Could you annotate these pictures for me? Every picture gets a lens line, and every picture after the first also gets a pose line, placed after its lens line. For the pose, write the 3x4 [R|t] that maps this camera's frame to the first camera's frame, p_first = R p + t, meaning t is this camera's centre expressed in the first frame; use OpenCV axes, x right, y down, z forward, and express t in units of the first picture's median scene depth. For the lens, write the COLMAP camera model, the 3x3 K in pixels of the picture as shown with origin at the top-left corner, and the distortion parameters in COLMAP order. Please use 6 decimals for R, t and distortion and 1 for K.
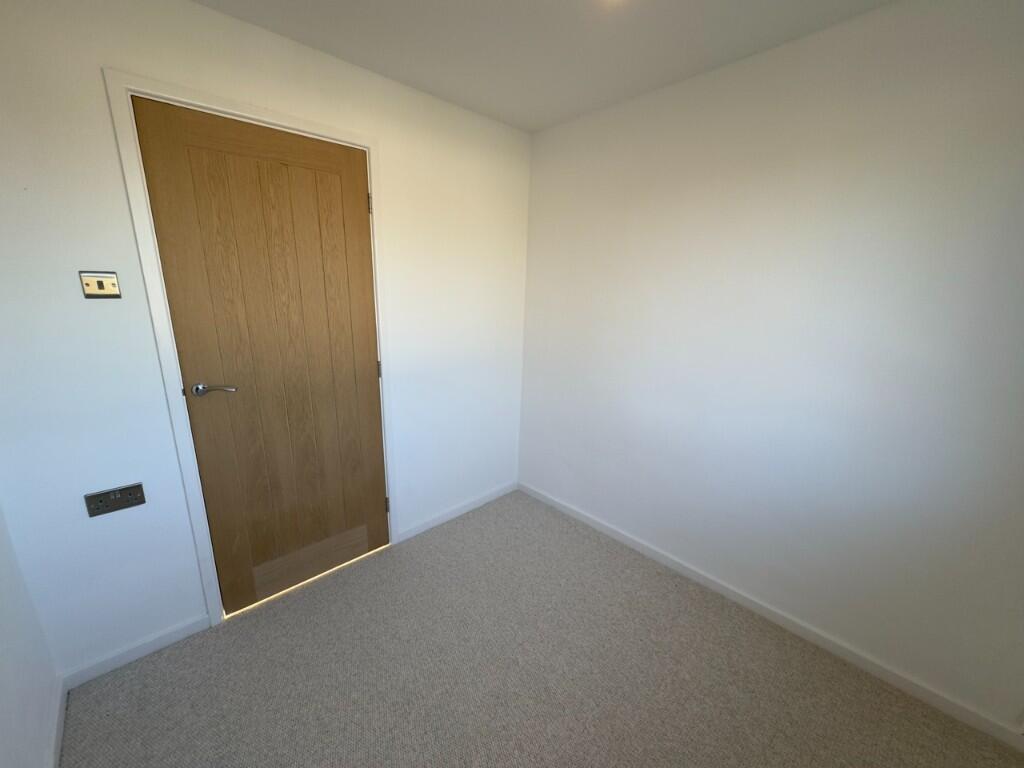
lens RADIAL K [[405.7, 0, 509.7], [0, 405.7, 384.6], [0, 0, 1]] dist [0.002466, -0.001154]
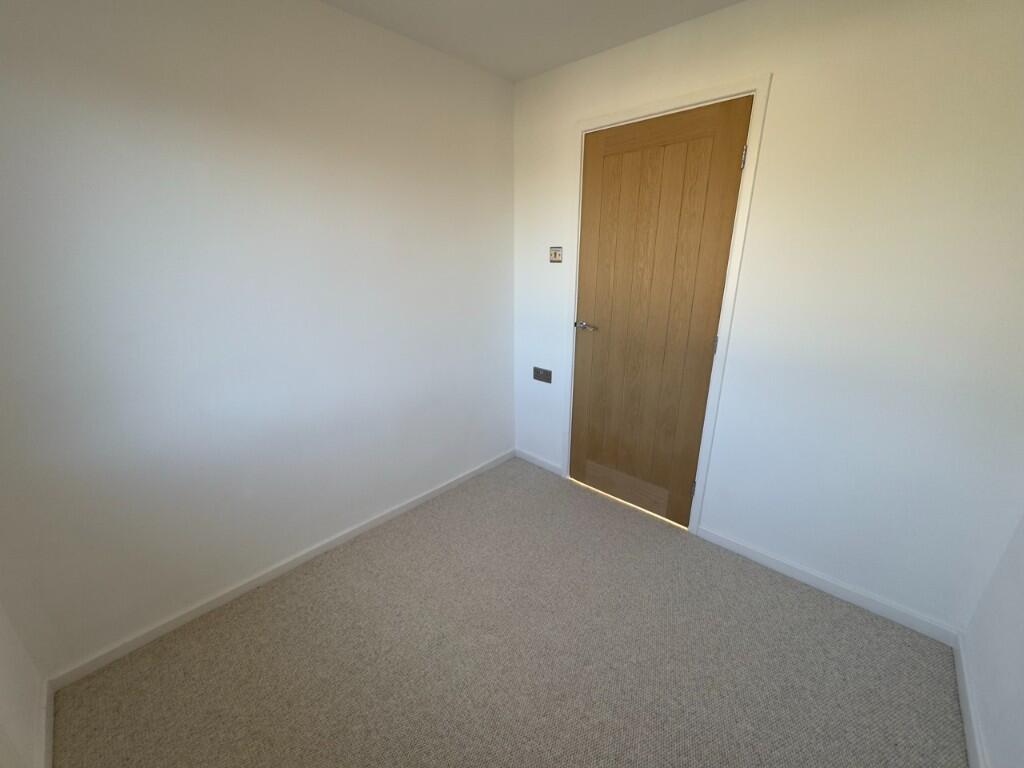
lens RADIAL K [[405.7, 0, 511.0], [0, 405.7, 385.0], [0, 0, 1]] dist [0.002466, -0.001154]
pose [[0.070787, 0.291501, -0.953948, 0.650232], [-0.234587, 0.934389, 0.268117, -0.110383], [0.969514, 0.204804, 0.134525, 0.529756]]
